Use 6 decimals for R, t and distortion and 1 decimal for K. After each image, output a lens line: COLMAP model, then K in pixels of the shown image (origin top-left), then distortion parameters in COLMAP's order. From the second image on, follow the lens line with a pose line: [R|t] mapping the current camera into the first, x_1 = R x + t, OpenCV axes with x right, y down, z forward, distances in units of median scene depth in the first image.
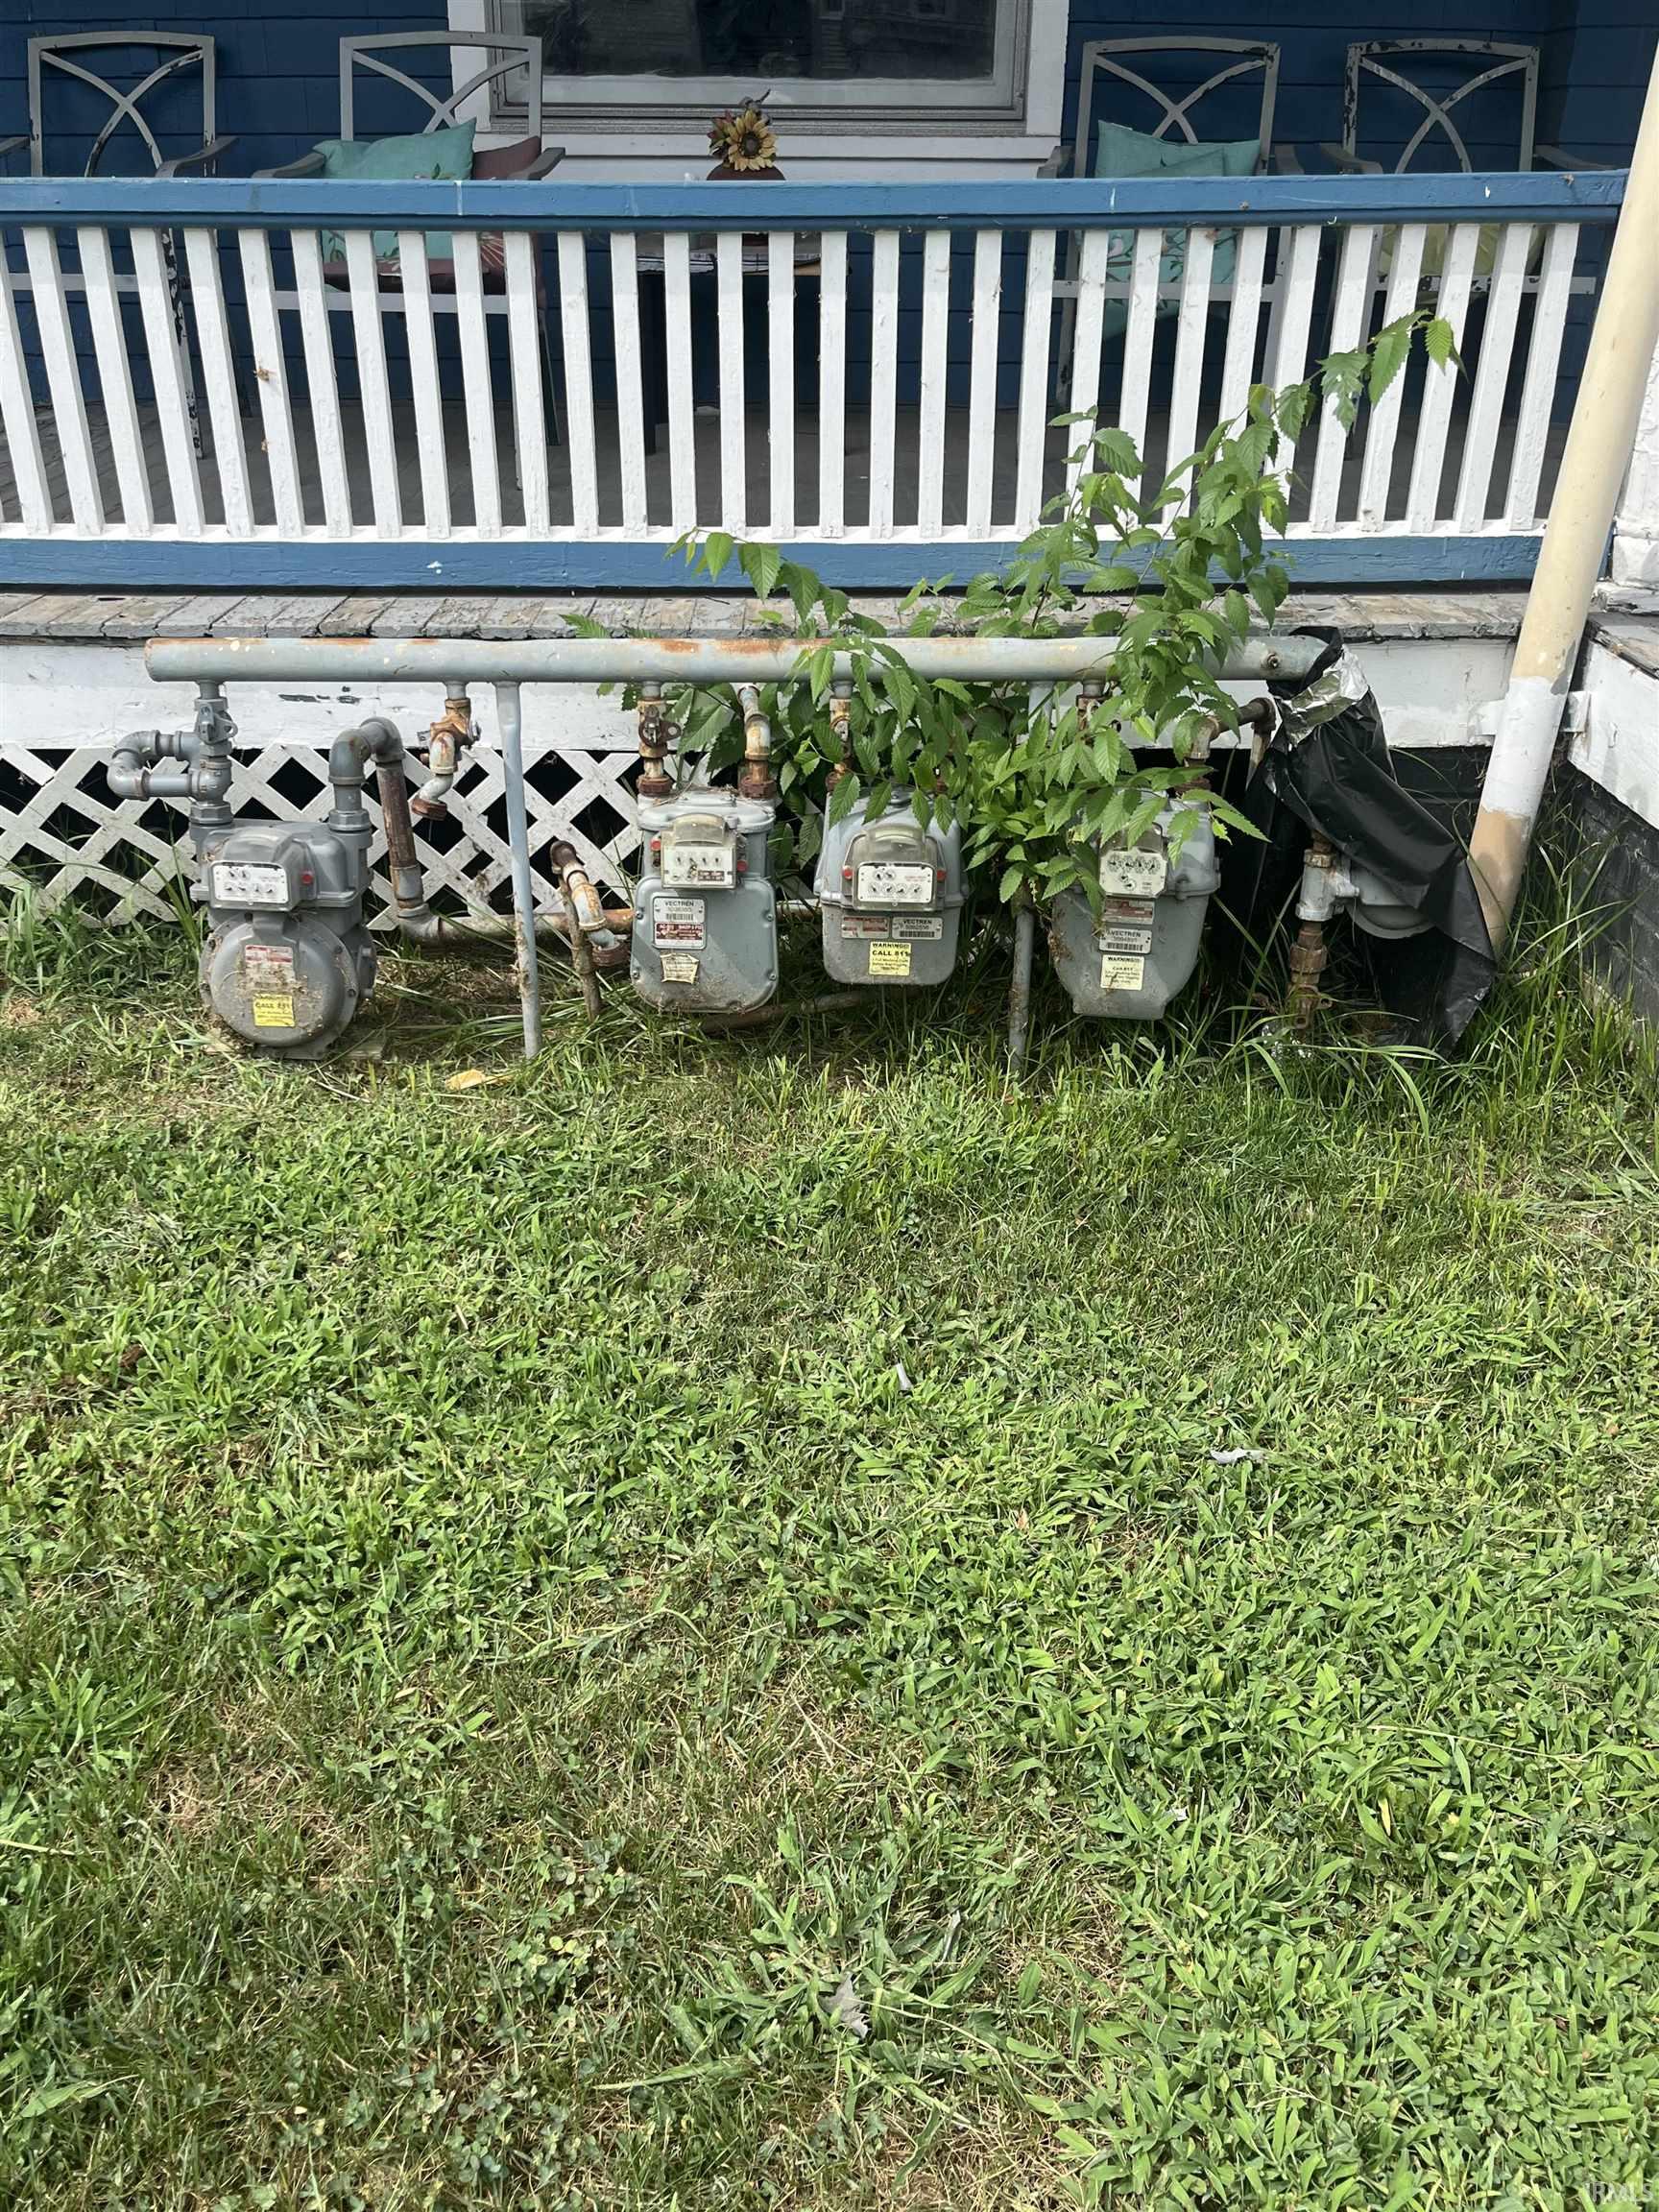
lens RADIAL K [[1896.1, 0, 829.5], [0, 1896.1, 1106.0], [0, 0, 1]] dist [0.000436, -0.004183]
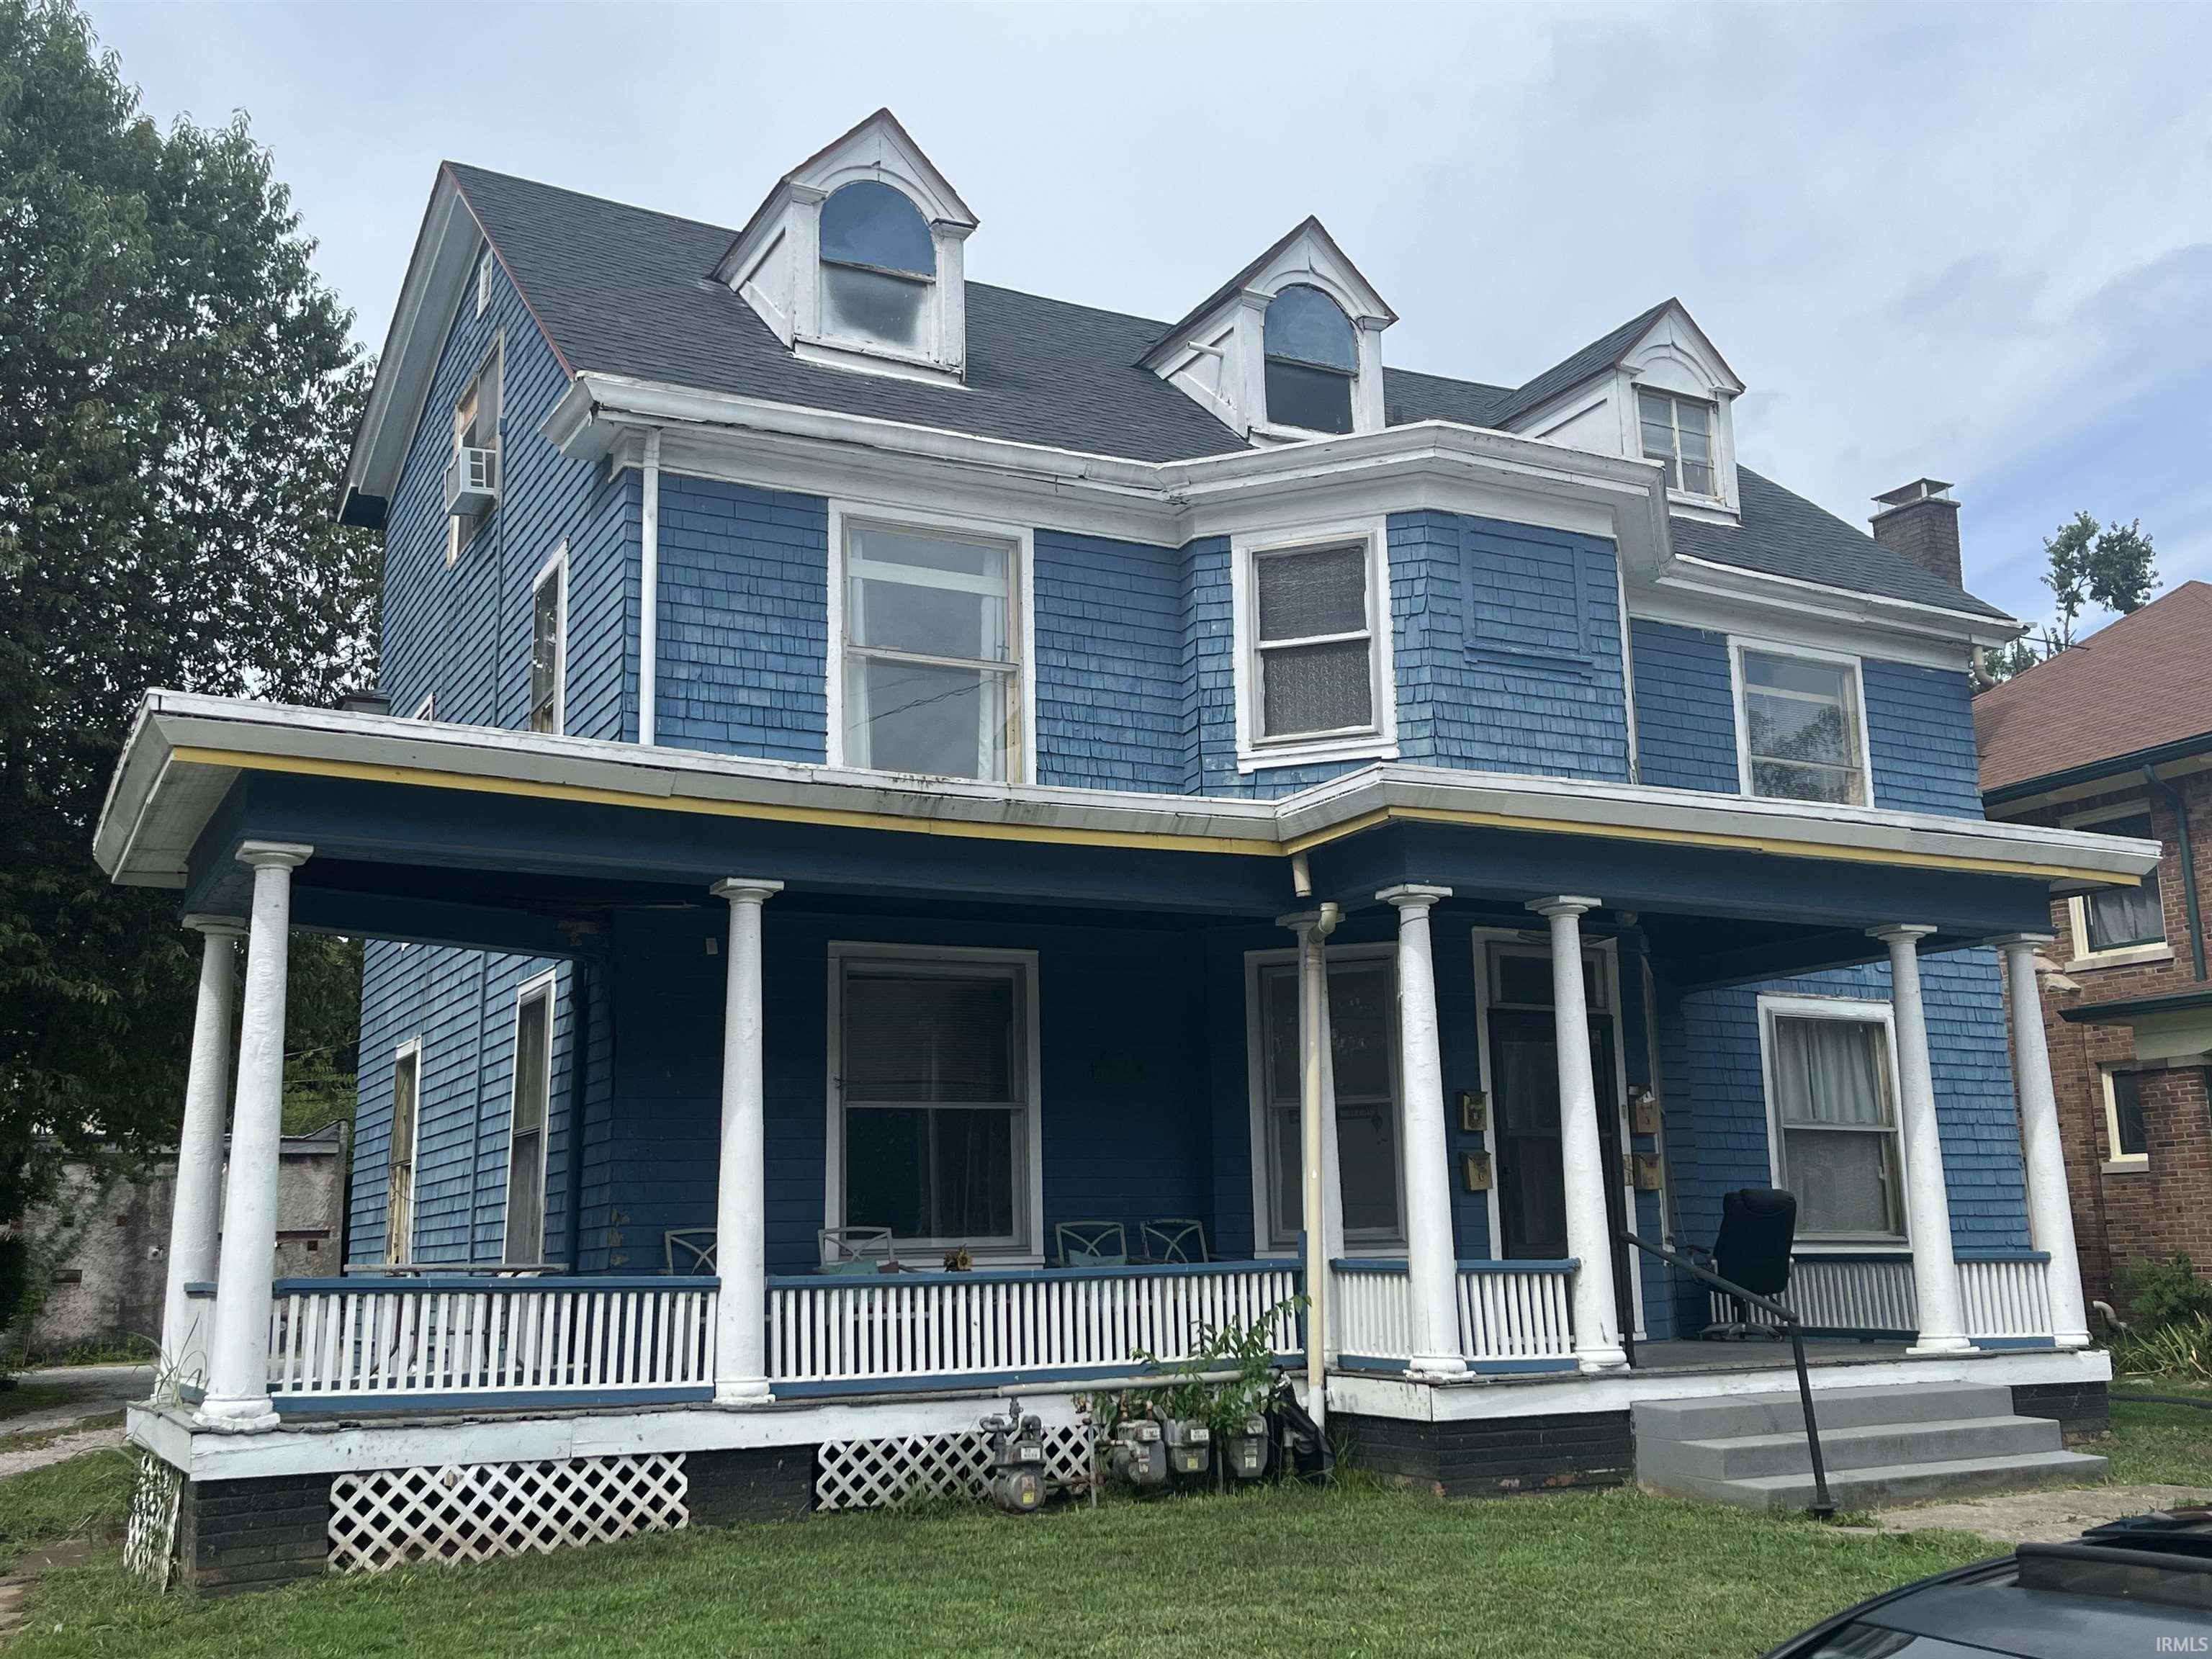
lens RADIAL K [[2121.6, 0, 1106.0], [0, 2121.6, 829.5], [0, 0, 1]] dist [0.034975, -0.009496]
pose [[0.892039, 0.061849, 0.447706, -1.864622], [0.230595, 0.789674, -0.568543, 1.148775], [-0.388706, 0.610401, 0.690158, -2.288136]]
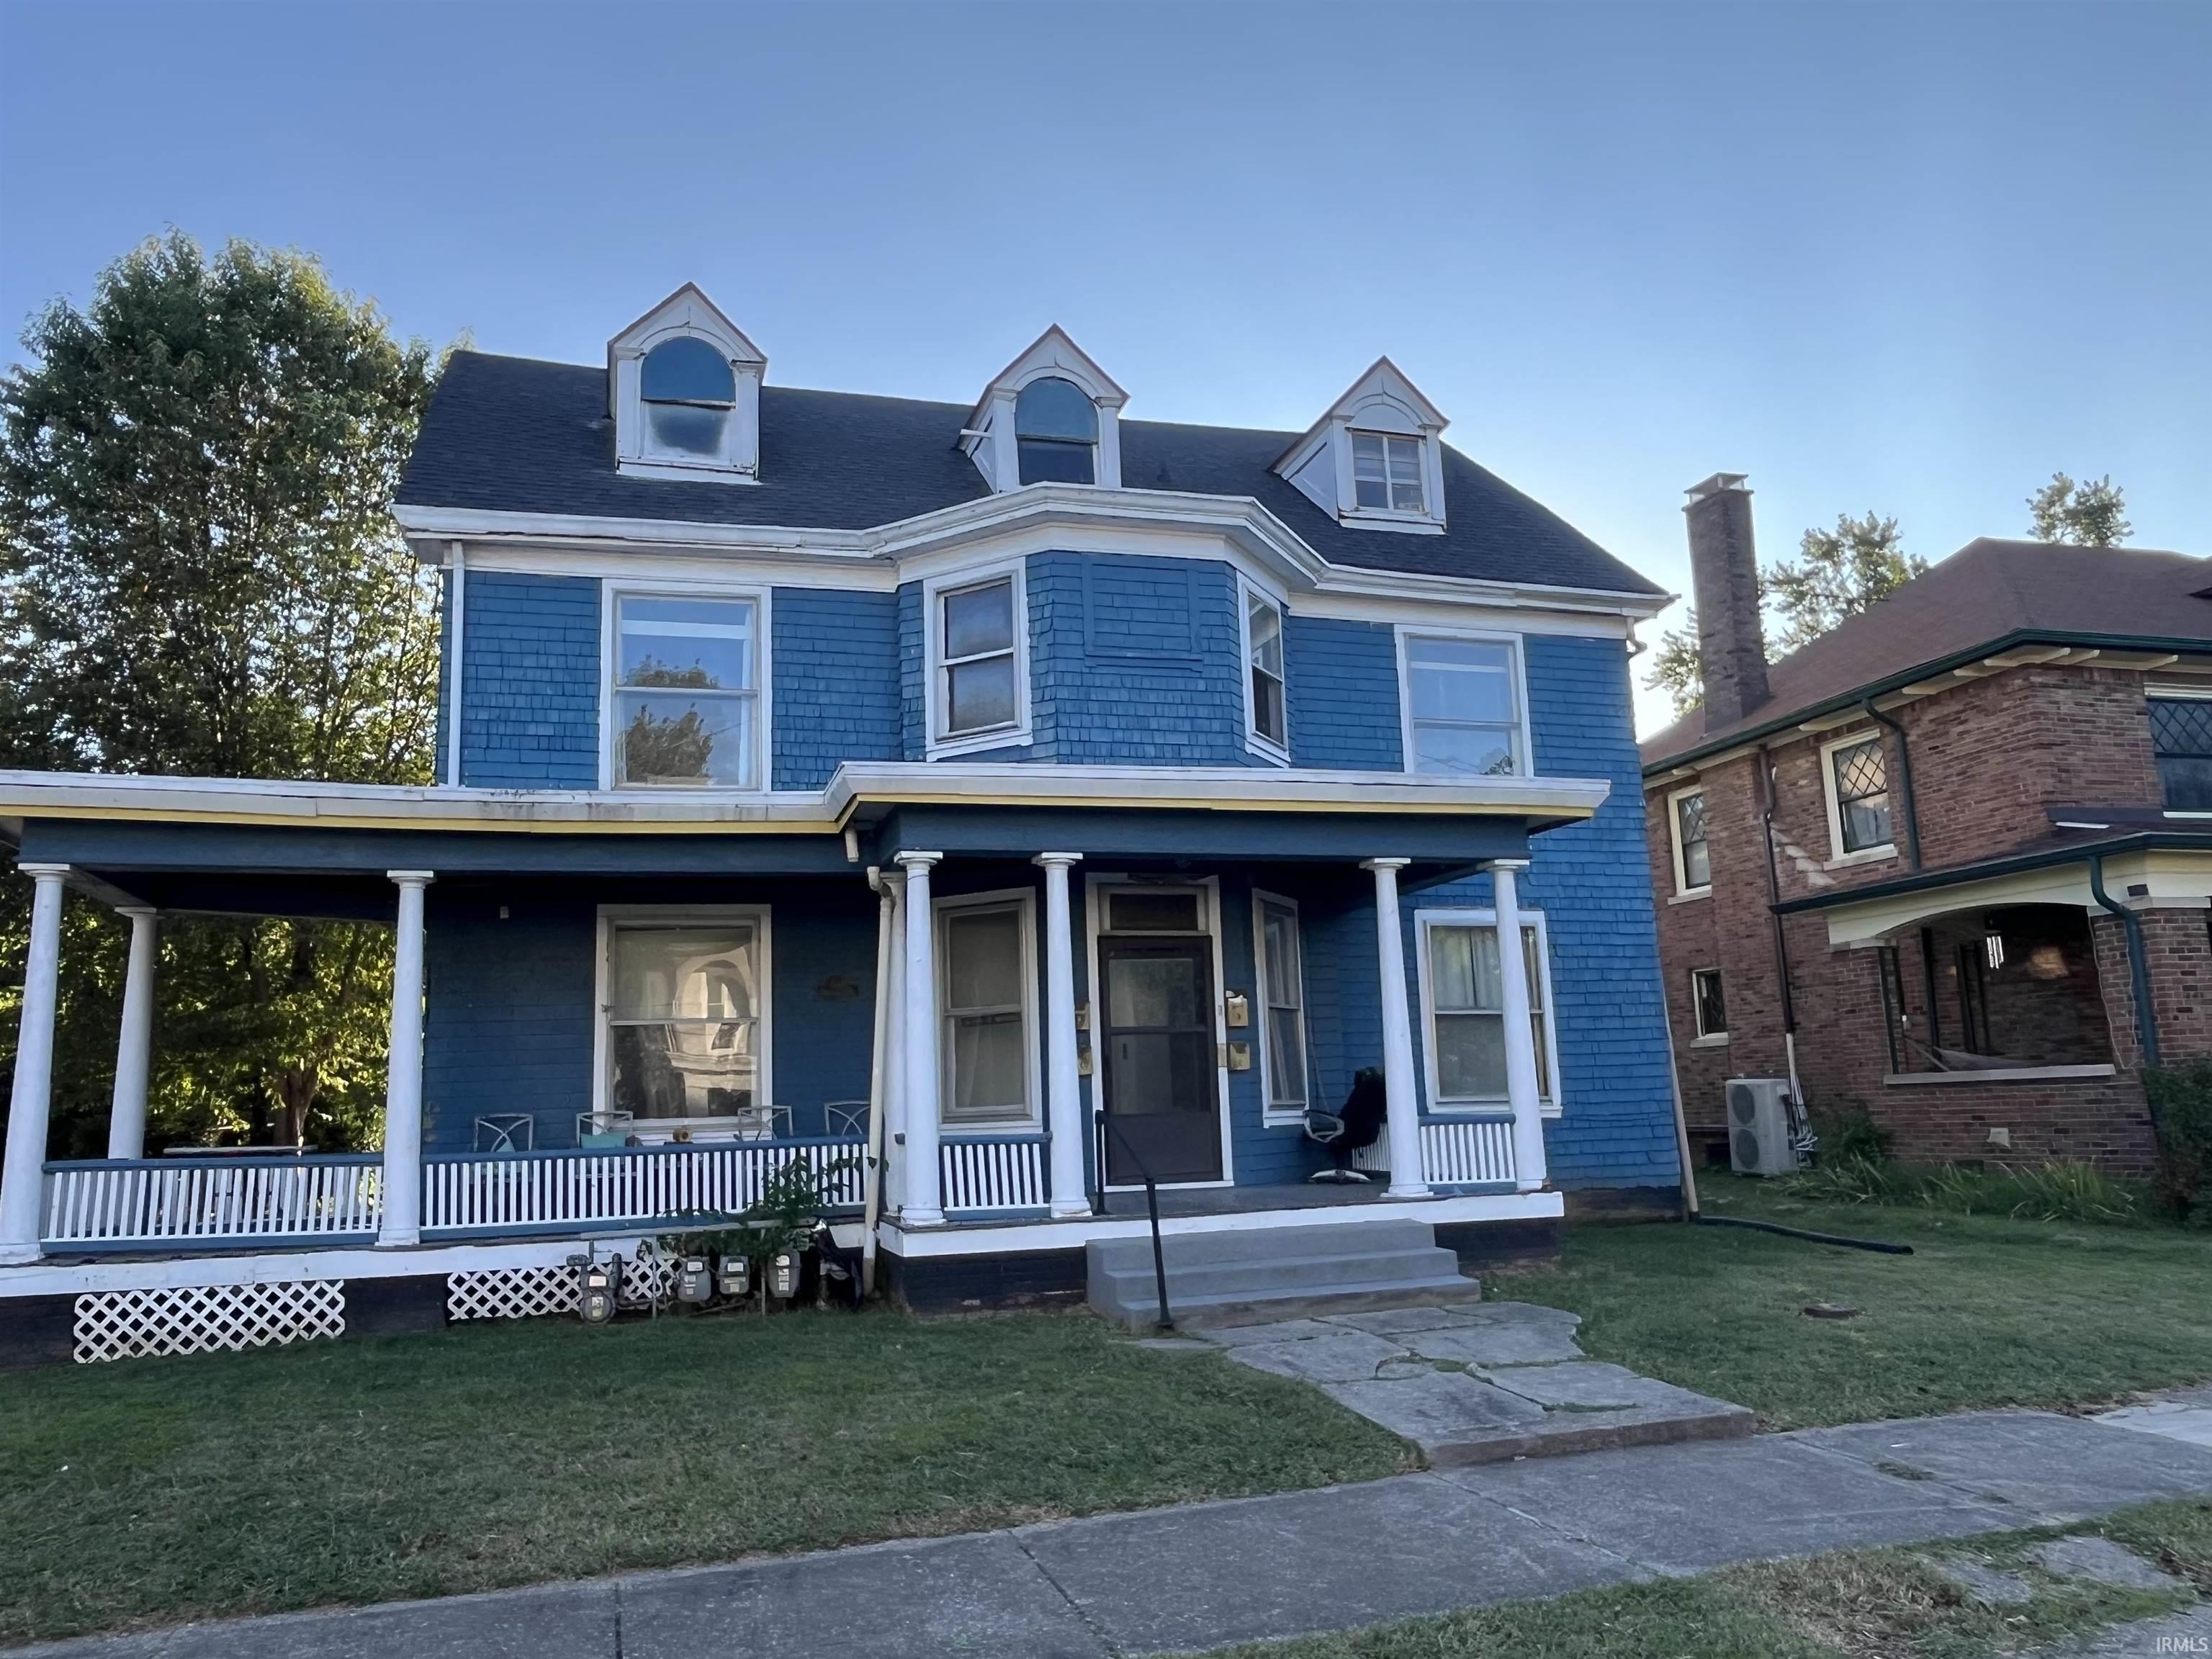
lens RADIAL K [[1599.6, 0, 1106.0], [0, 1599.6, 829.5], [0, 0, 1]] dist [-0.002955, 0.000156]
pose [[0.960586, 0.003811, 0.277955, -0.183313], [0.164245, 0.798925, -0.578569, 1.411880], [-0.224271, 0.601418, 0.766811, -2.855806]]
